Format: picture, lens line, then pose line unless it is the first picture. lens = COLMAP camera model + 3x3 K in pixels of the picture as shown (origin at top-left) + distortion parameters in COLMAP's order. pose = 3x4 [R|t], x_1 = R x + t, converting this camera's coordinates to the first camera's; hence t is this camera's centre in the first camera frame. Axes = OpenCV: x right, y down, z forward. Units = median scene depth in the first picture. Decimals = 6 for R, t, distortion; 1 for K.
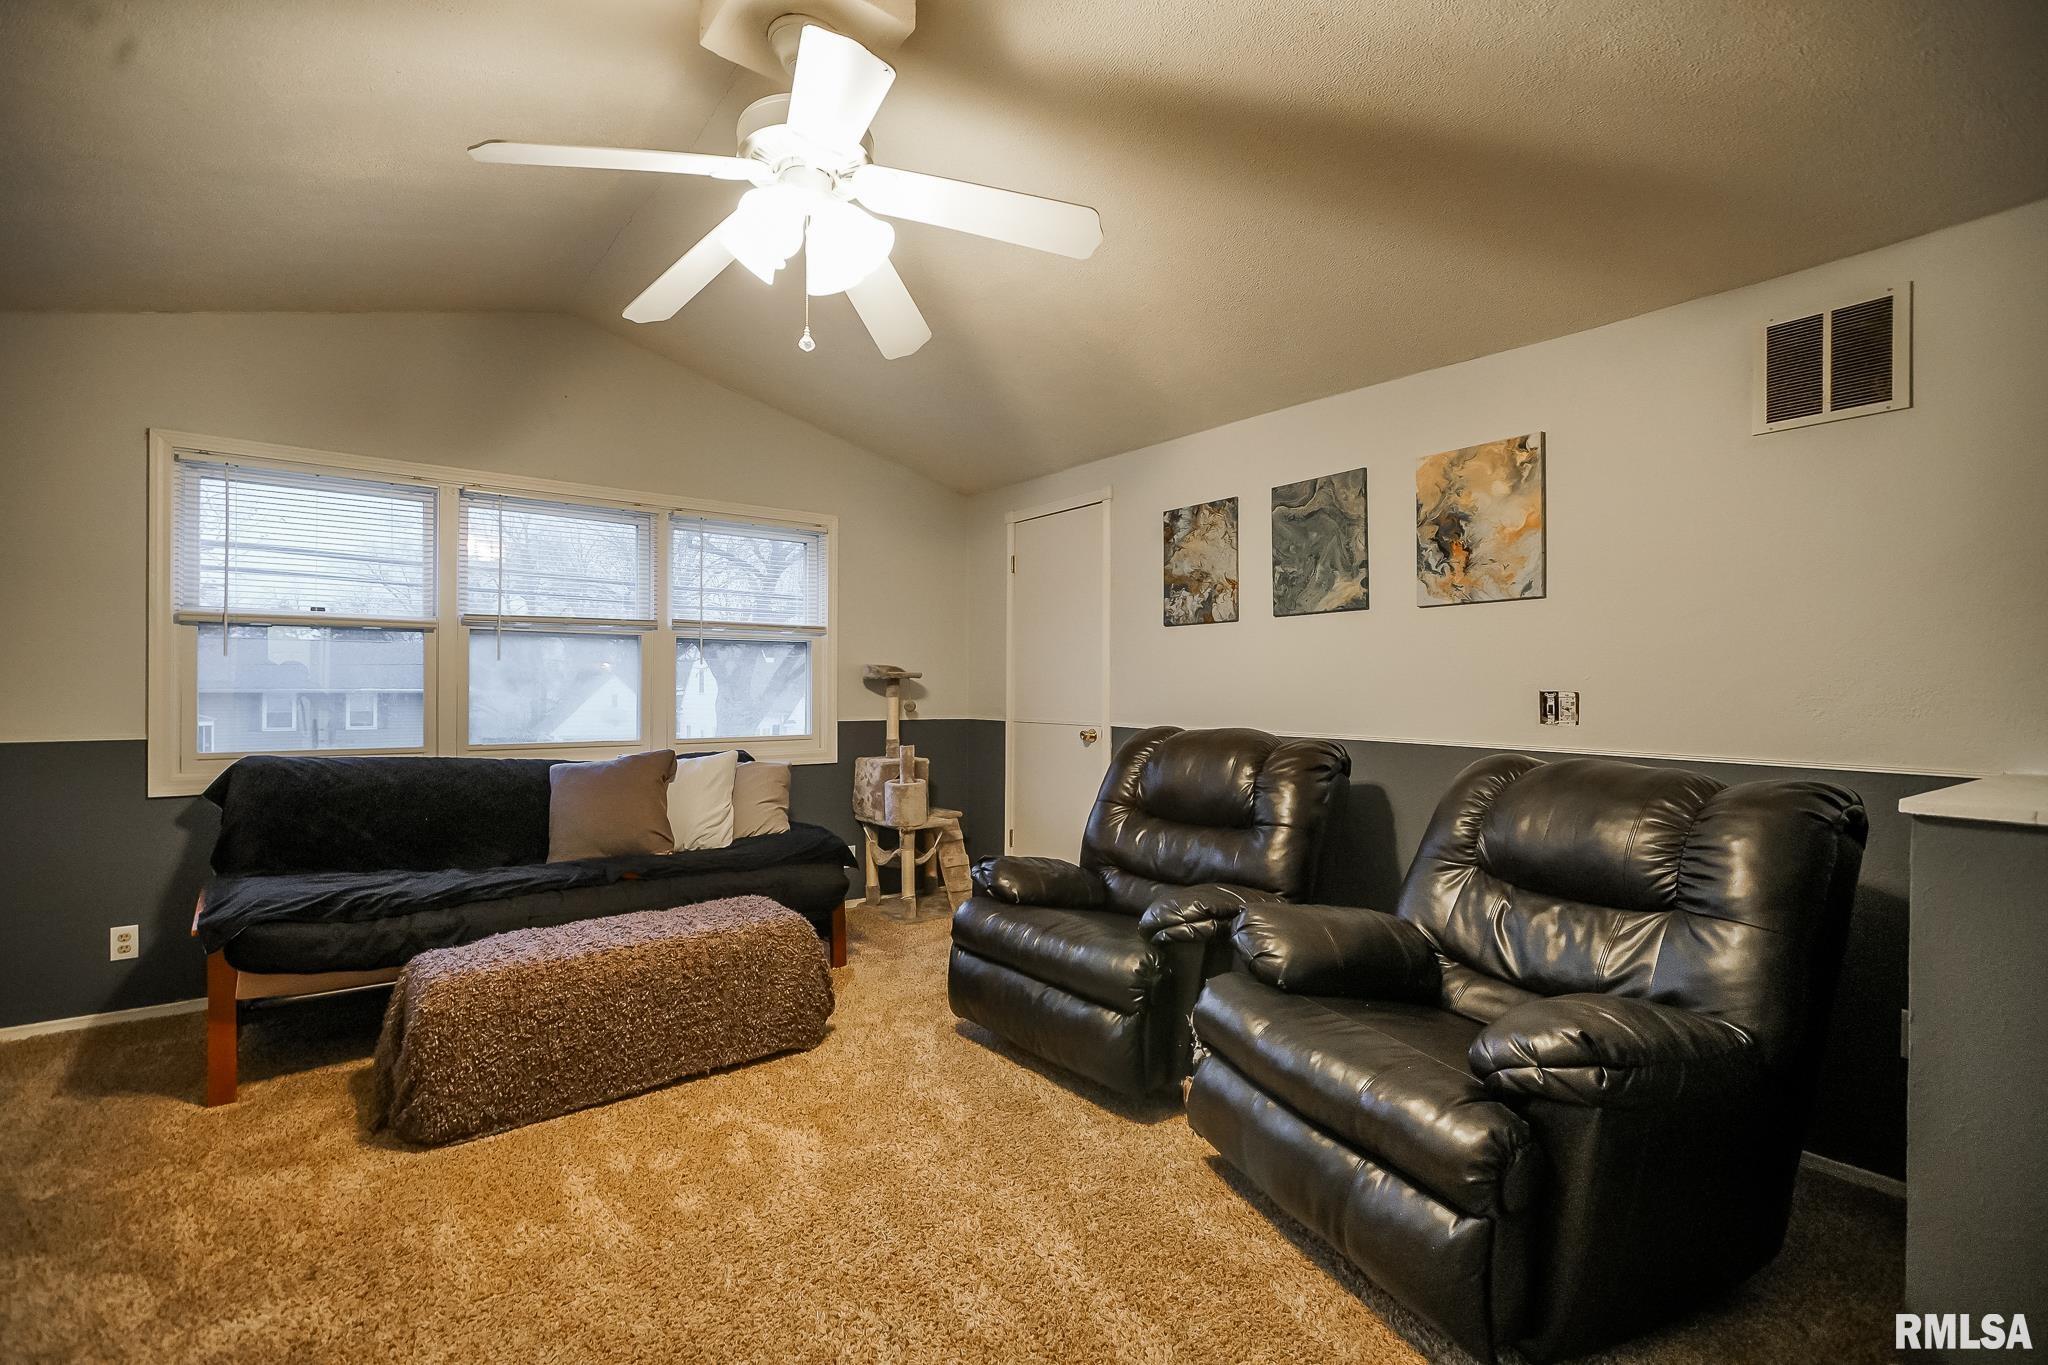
lens RADIAL K [[930.3, 0, 1020.1], [0, 930.3, 684.0], [0, 0, 1]] dist [0.000072, 0.001191]
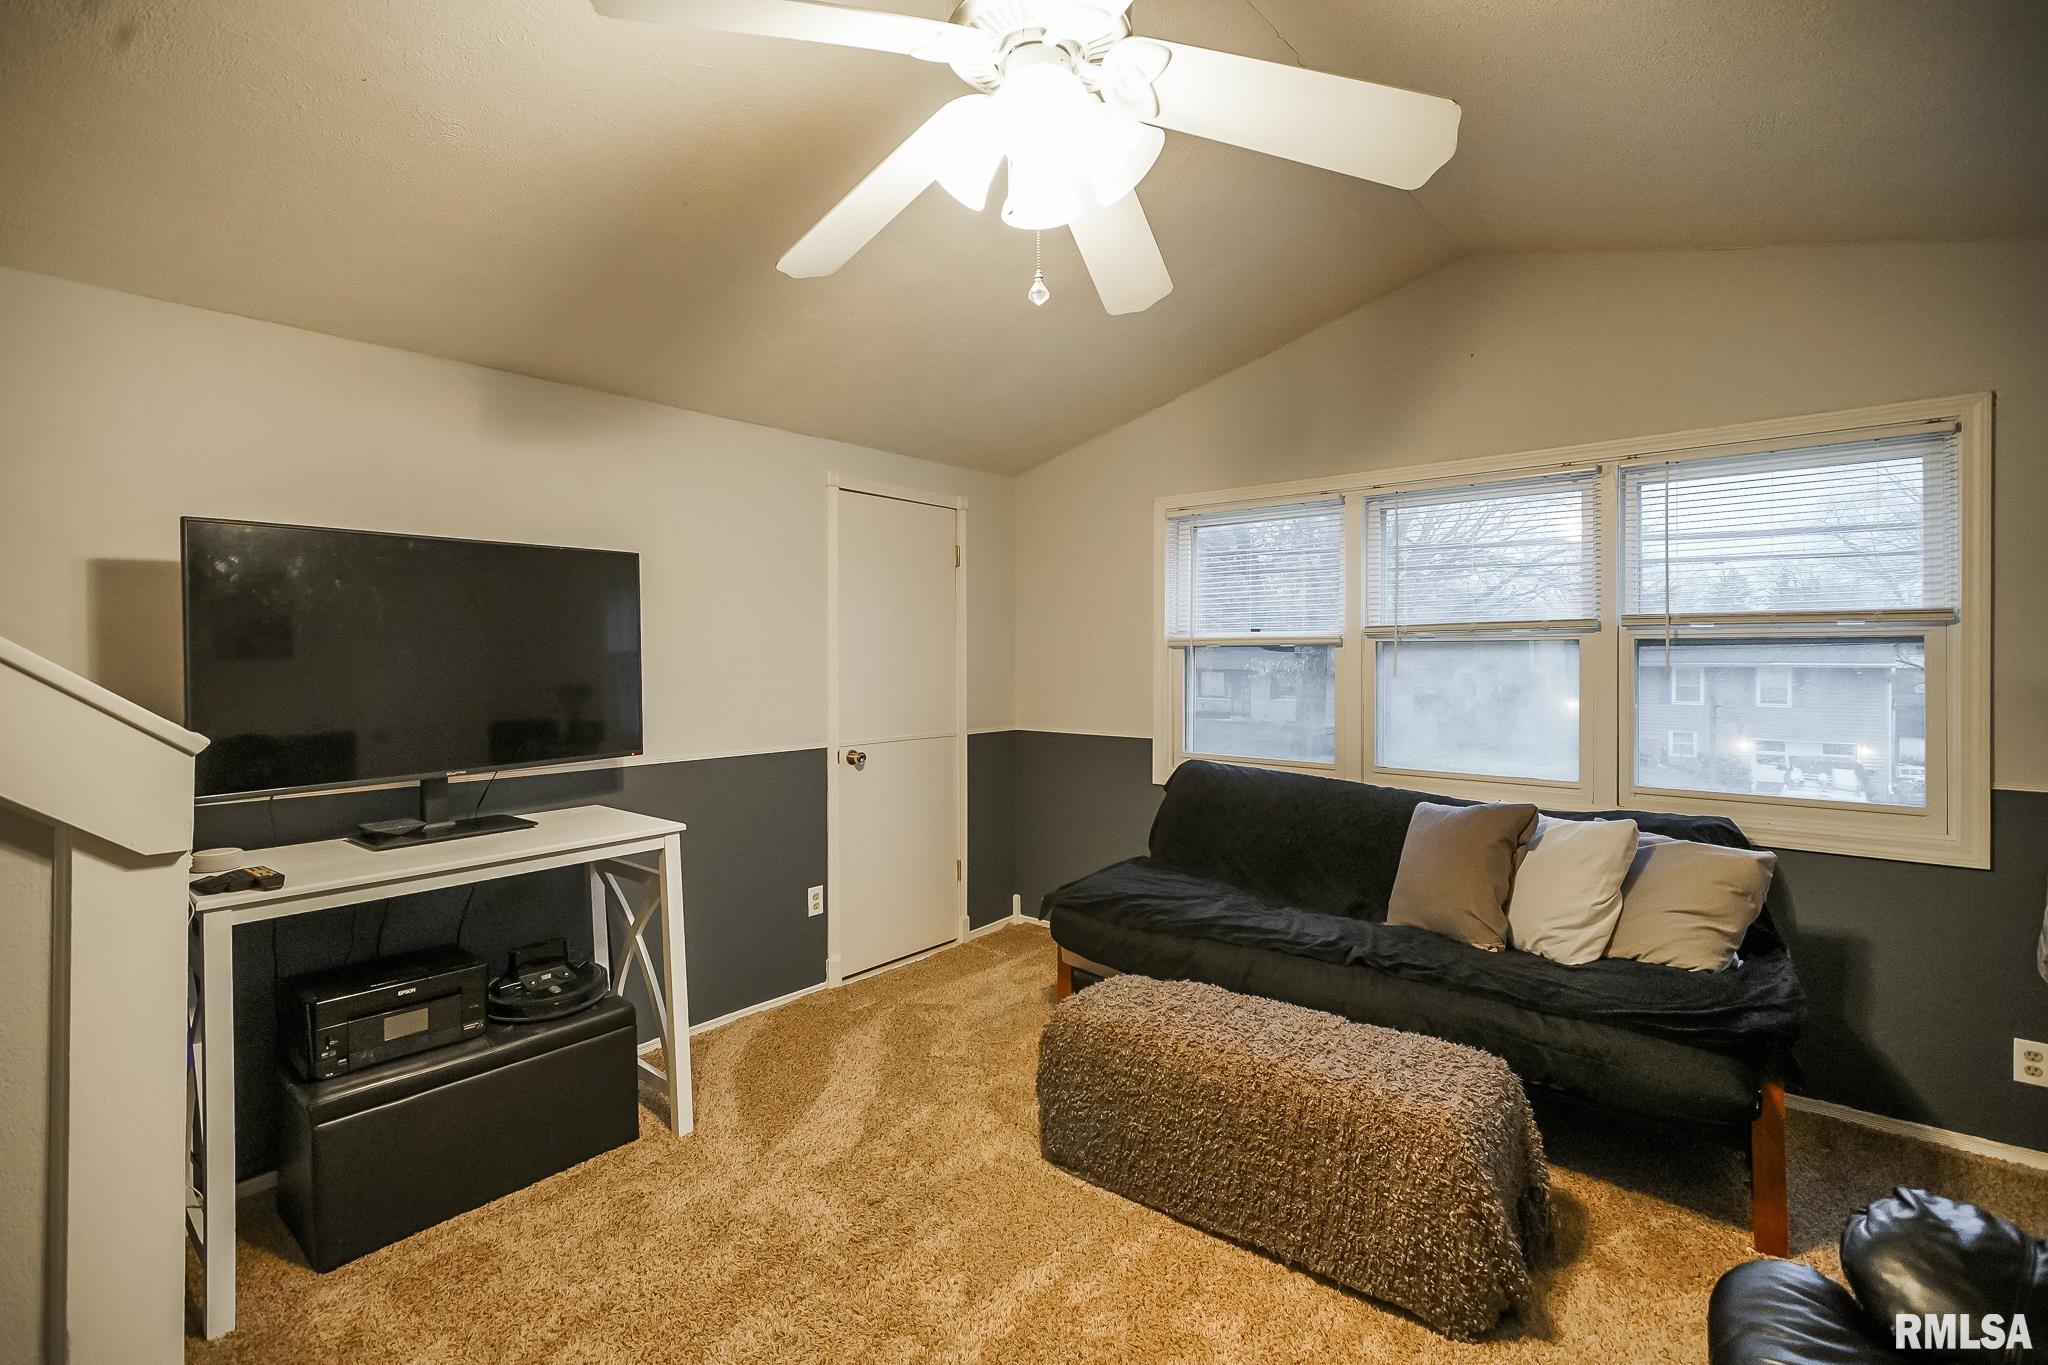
lens RADIAL K [[930.3, 0, 1014.7], [0, 930.3, 672.1], [0, 0, 1]] dist [0.000072, 0.001191]
pose [[0.213509, 0.010258, -0.976887, 0.243624], [0.006354, 0.999909, 0.011889, -0.043941], [0.976921, -0.008745, 0.213424, 0.463694]]
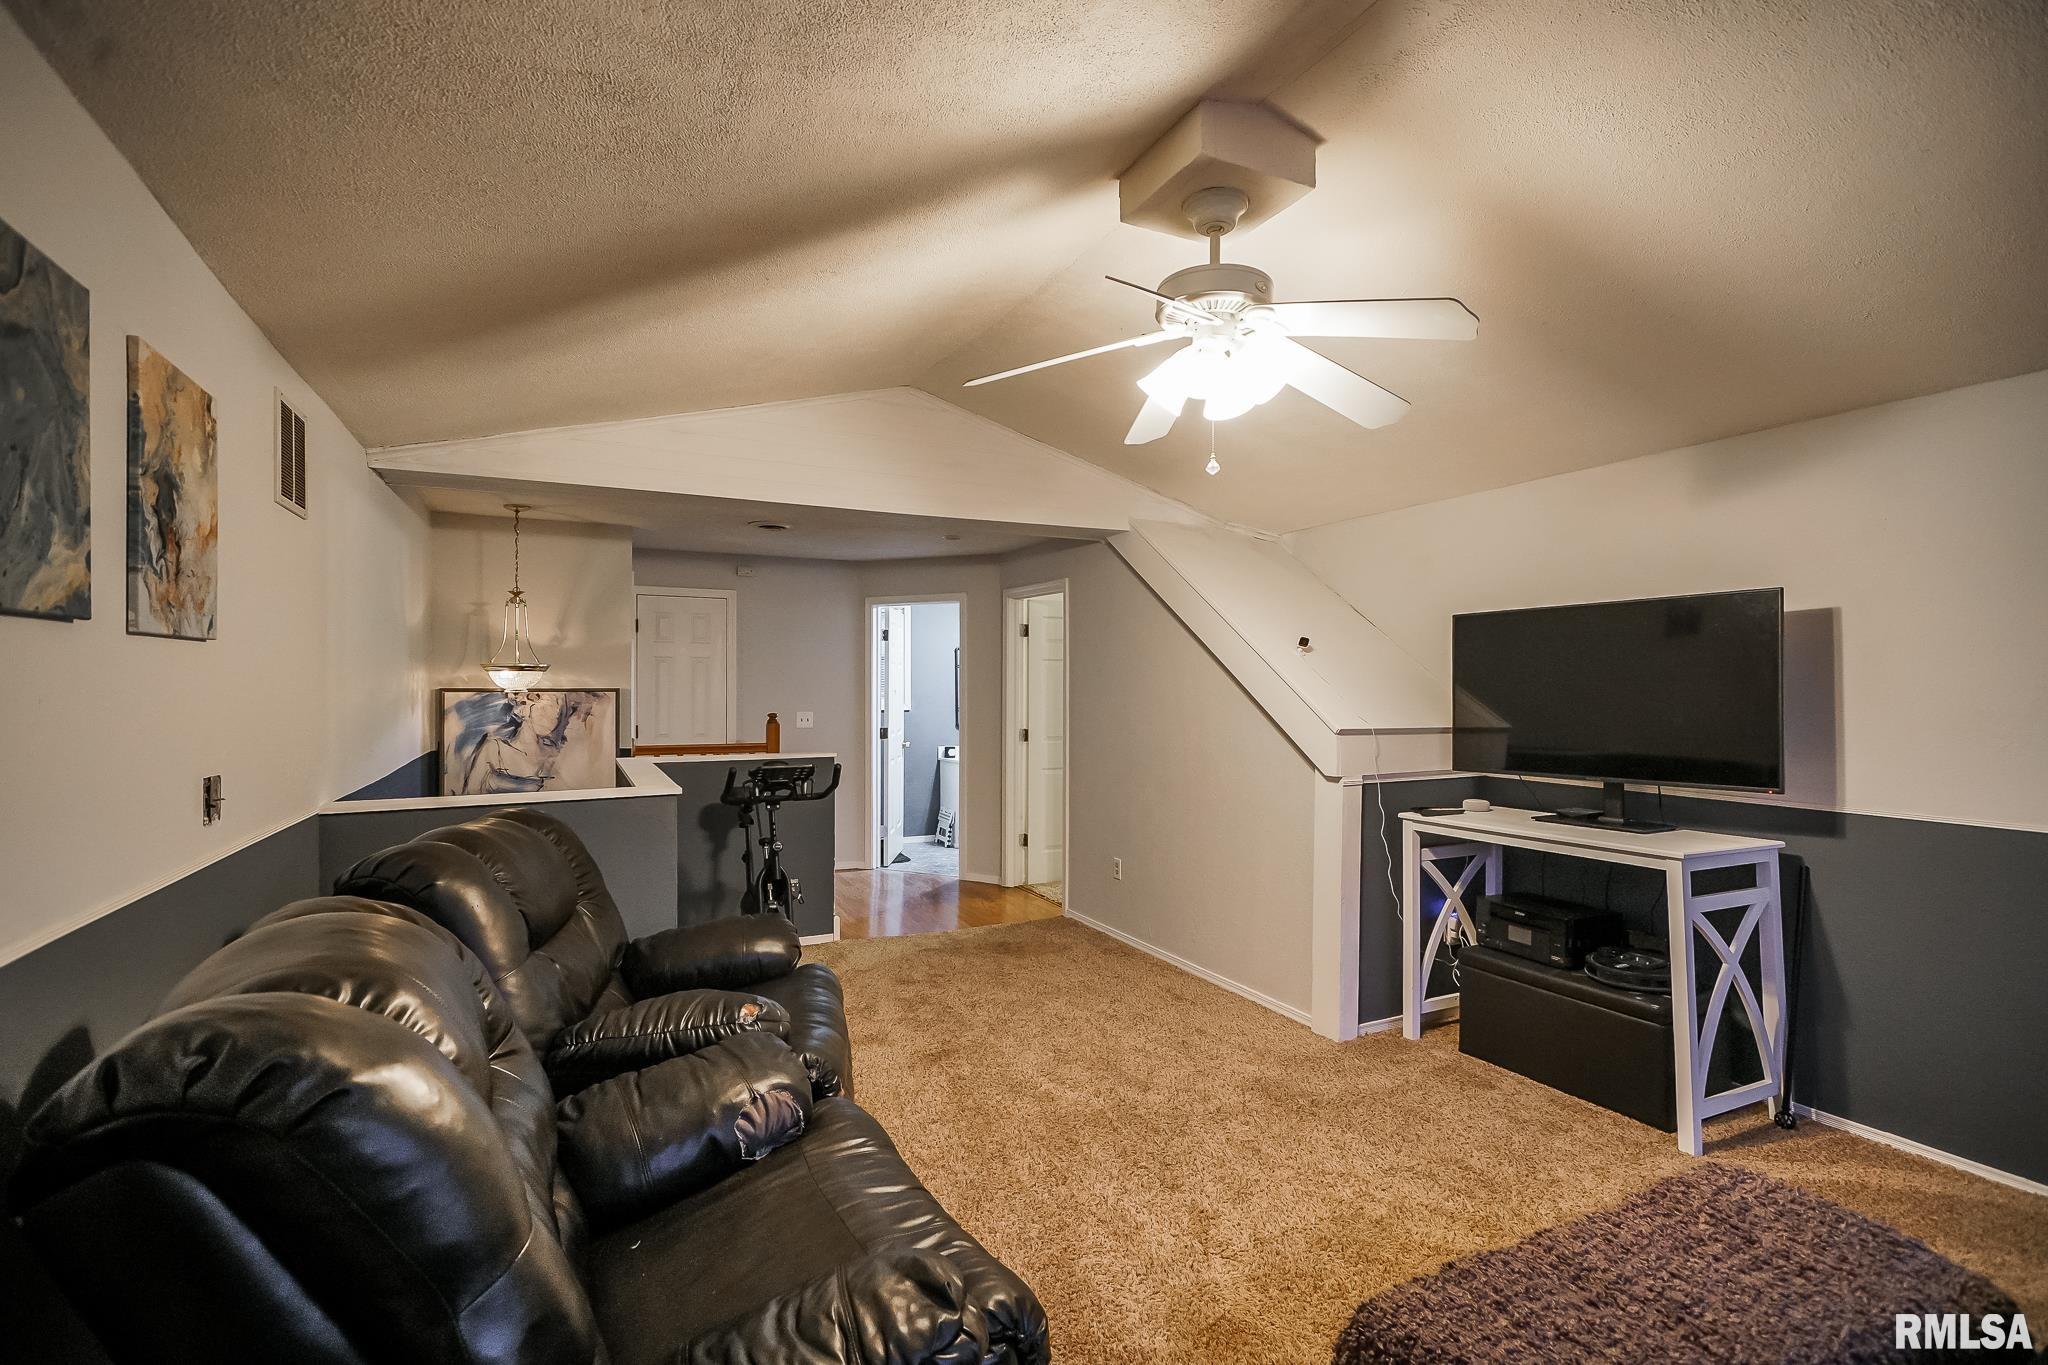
lens RADIAL K [[930.3, 0, 1019.8], [0, 930.3, 685.4], [0, 0, 1]] dist [0.000072, 0.001191]
pose [[-0.973283, -0.002232, 0.229599, -0.047439], [-0.003446, 0.999982, -0.004886, -0.048626], [-0.229584, -0.005547, -0.973273, 1.007671]]
